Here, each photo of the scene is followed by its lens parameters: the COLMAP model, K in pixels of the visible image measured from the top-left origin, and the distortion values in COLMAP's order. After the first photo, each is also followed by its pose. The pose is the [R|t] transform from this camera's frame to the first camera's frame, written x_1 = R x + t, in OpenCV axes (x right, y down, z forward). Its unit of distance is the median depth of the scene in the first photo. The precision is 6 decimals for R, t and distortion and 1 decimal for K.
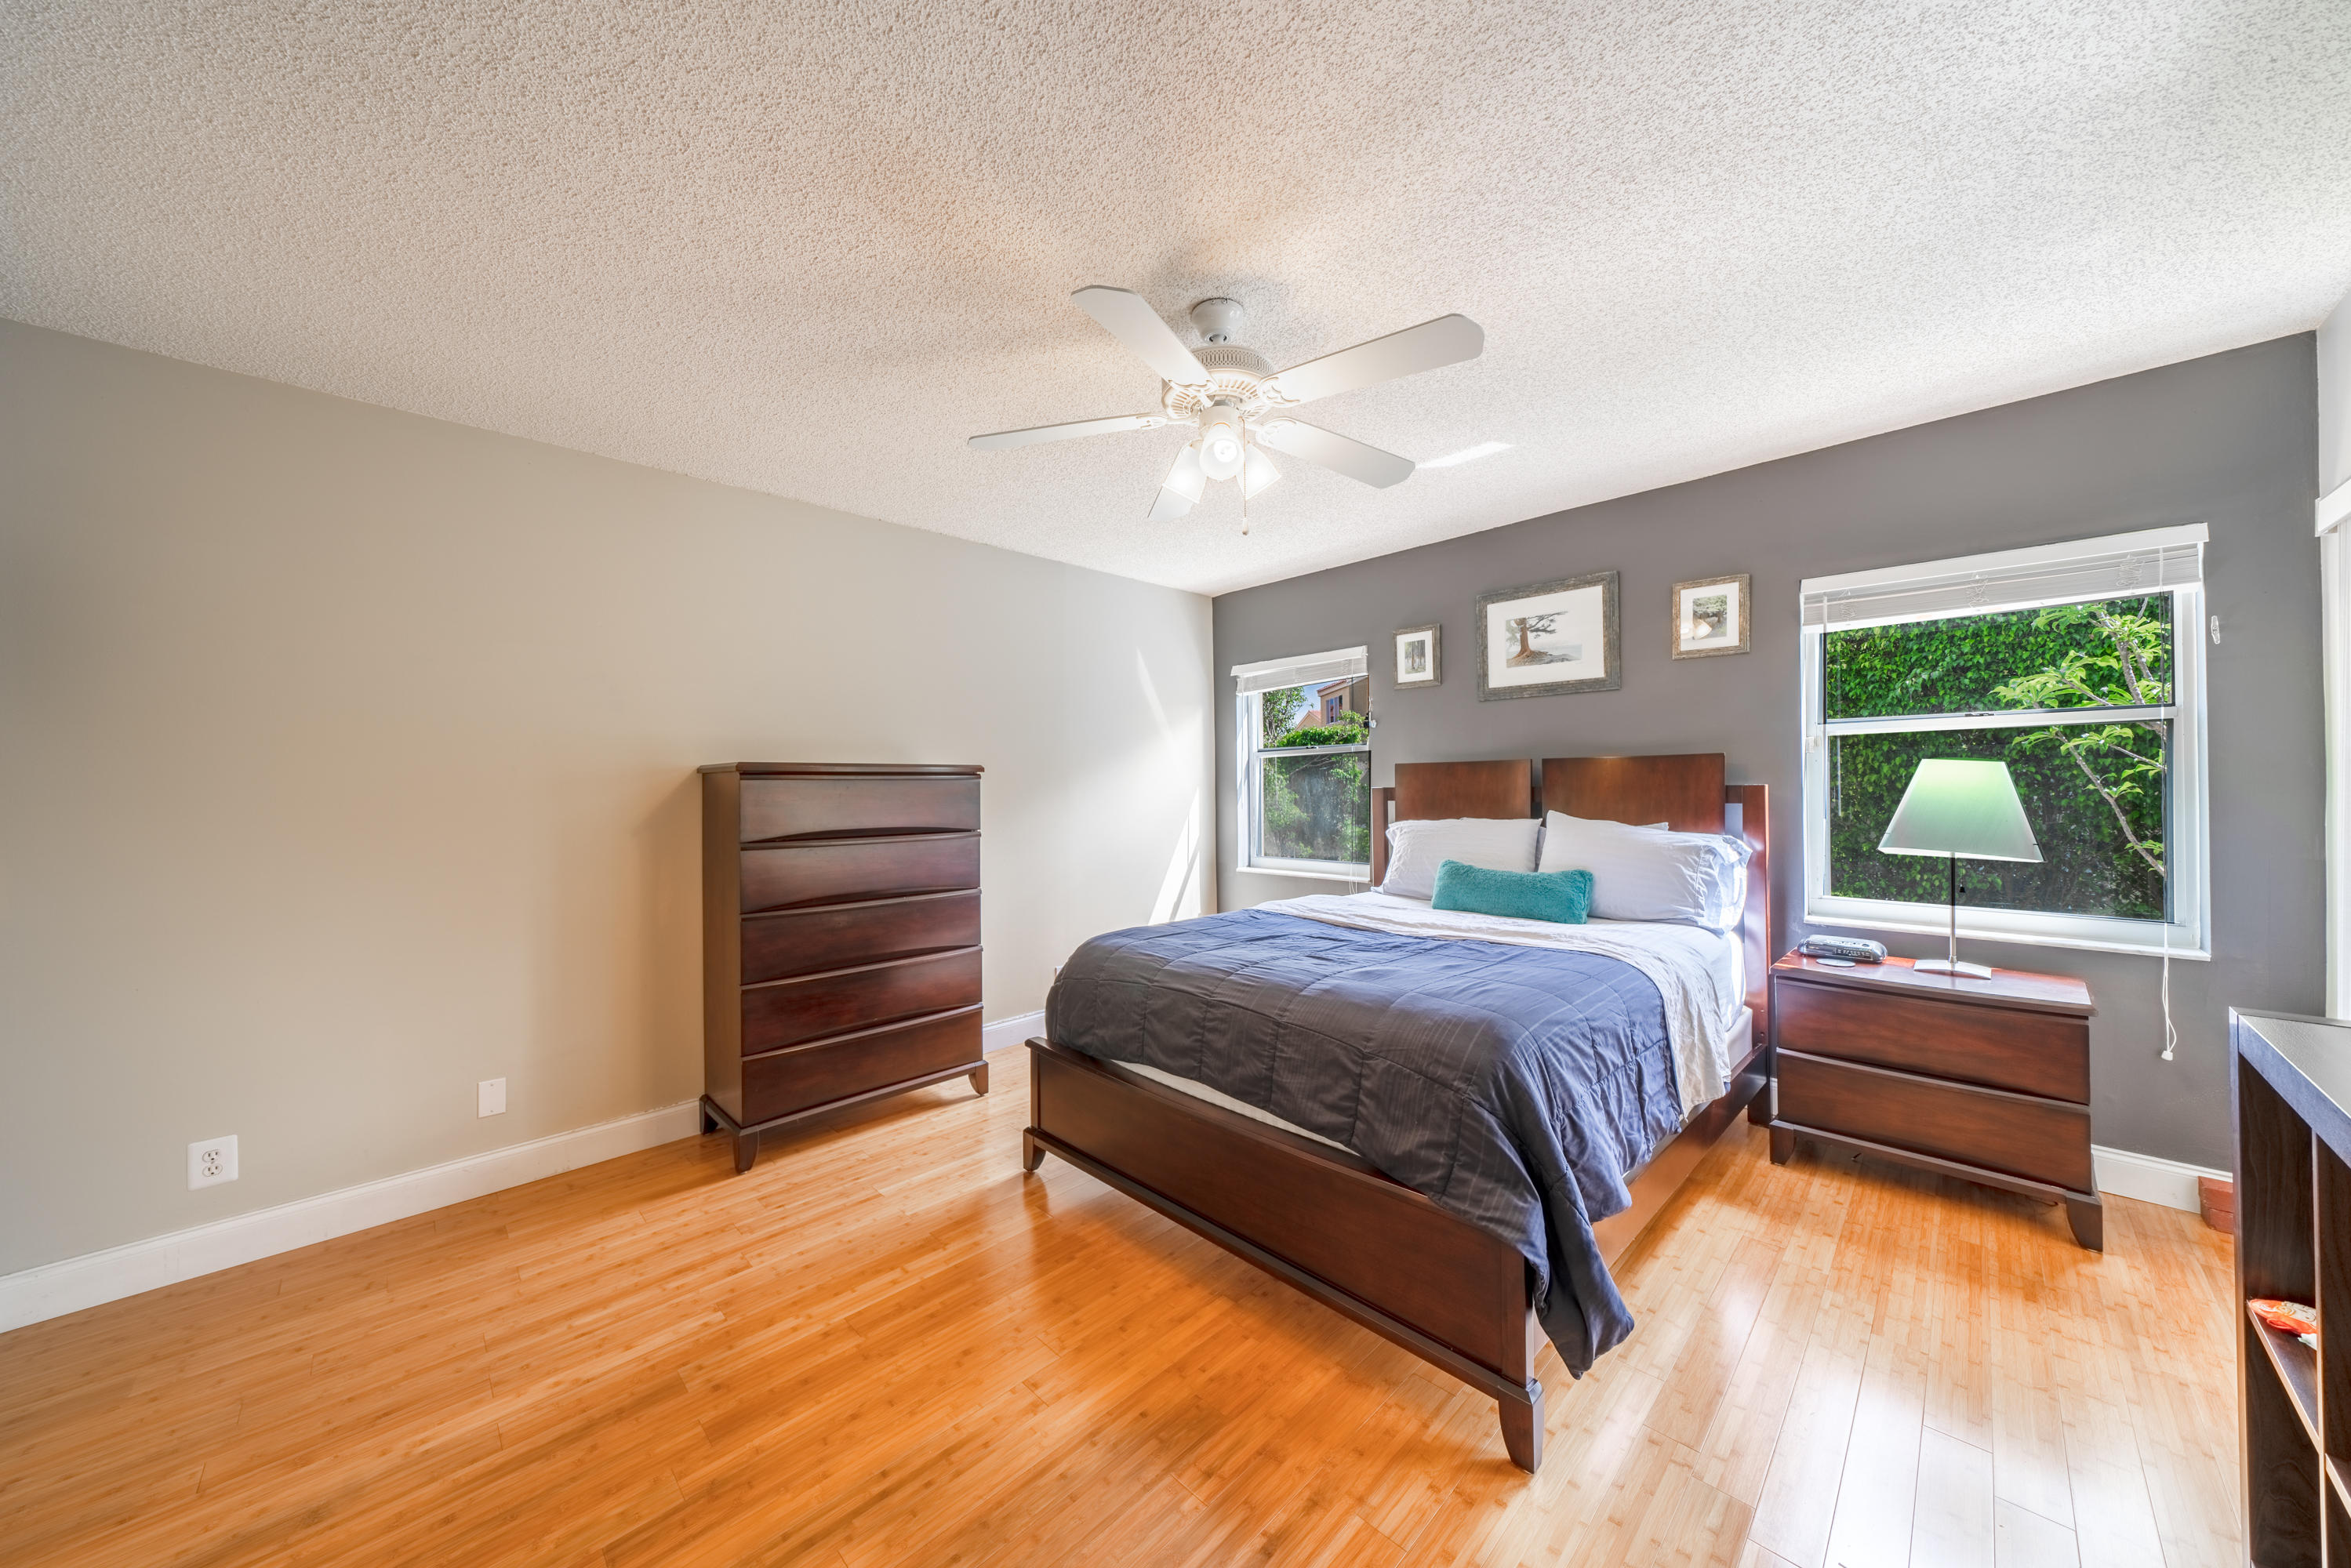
lens RADIAL K [[816.9, 0, 1152.7], [0, 816.9, 784.6], [0, 0, 1]] dist [0.000525, 0.000015]
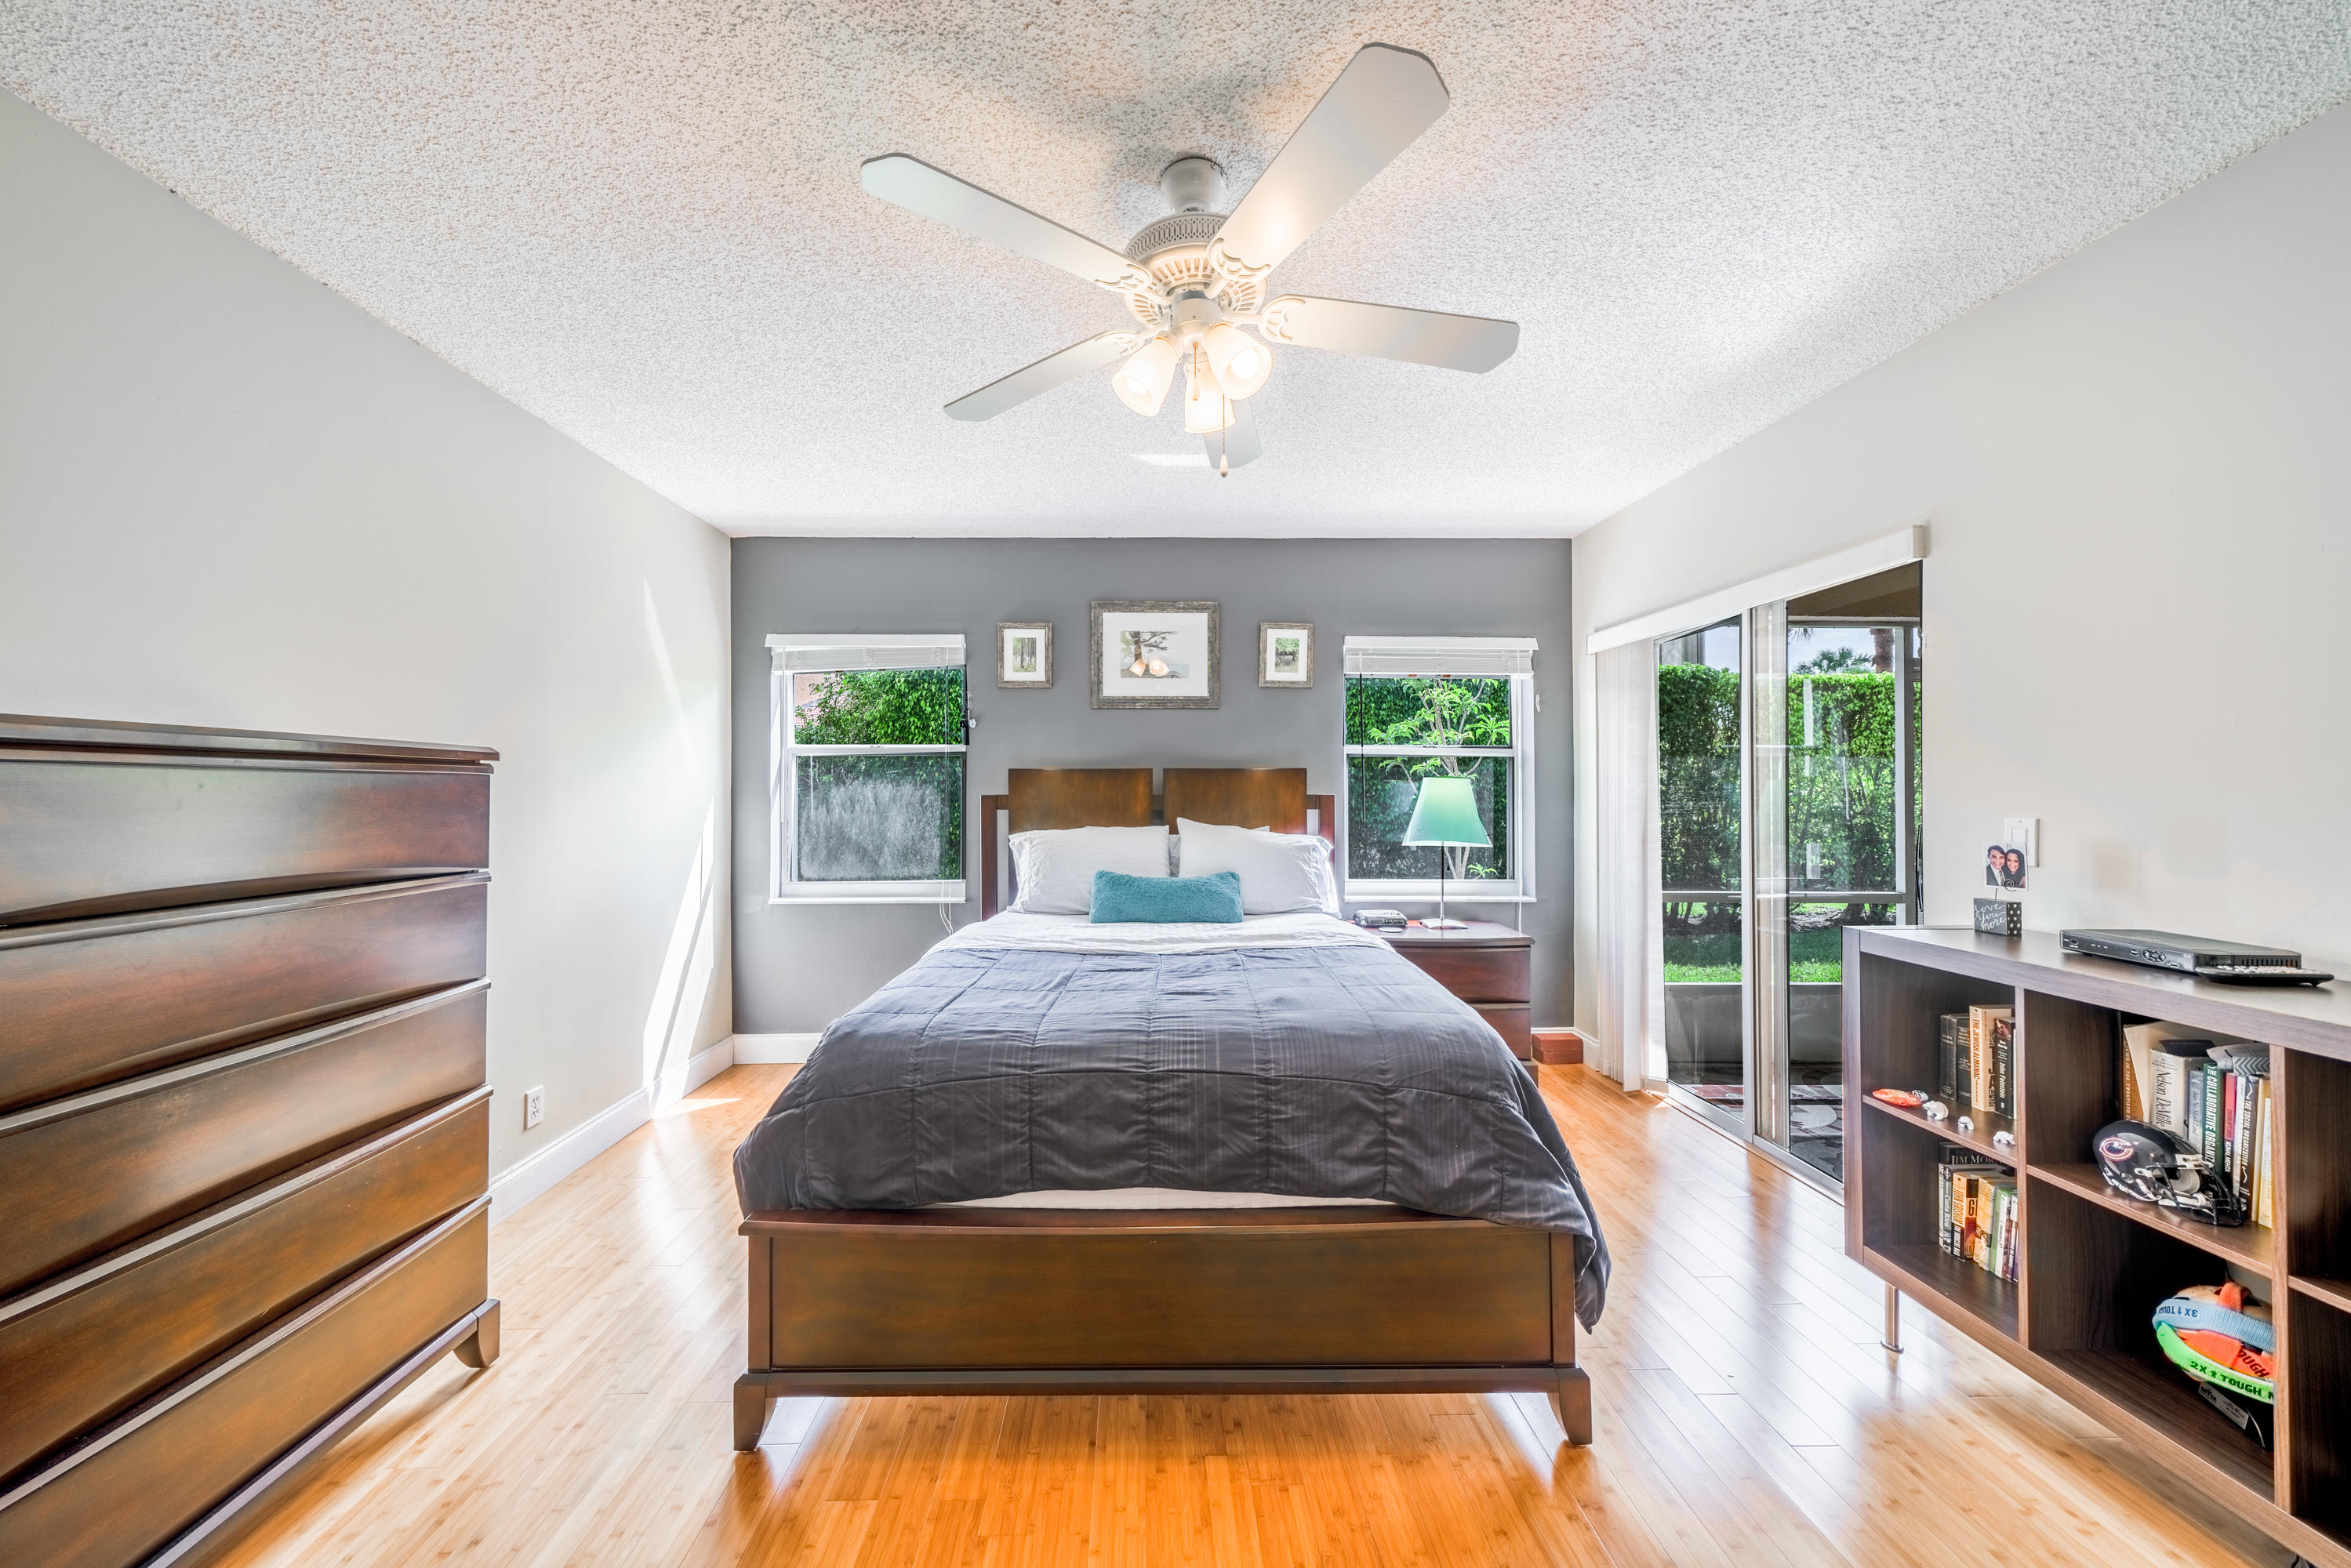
lens RADIAL K [[816.9, 0, 1152.7], [0, 816.9, 784.6], [0, 0, 1]] dist [0.000525, 0.000015]
pose [[0.672898, 0.016141, 0.739559, -0.397594], [-0.008062, 0.999863, -0.014487, 0.006096], [-0.739691, 0.003786, 0.672936, 0.393972]]
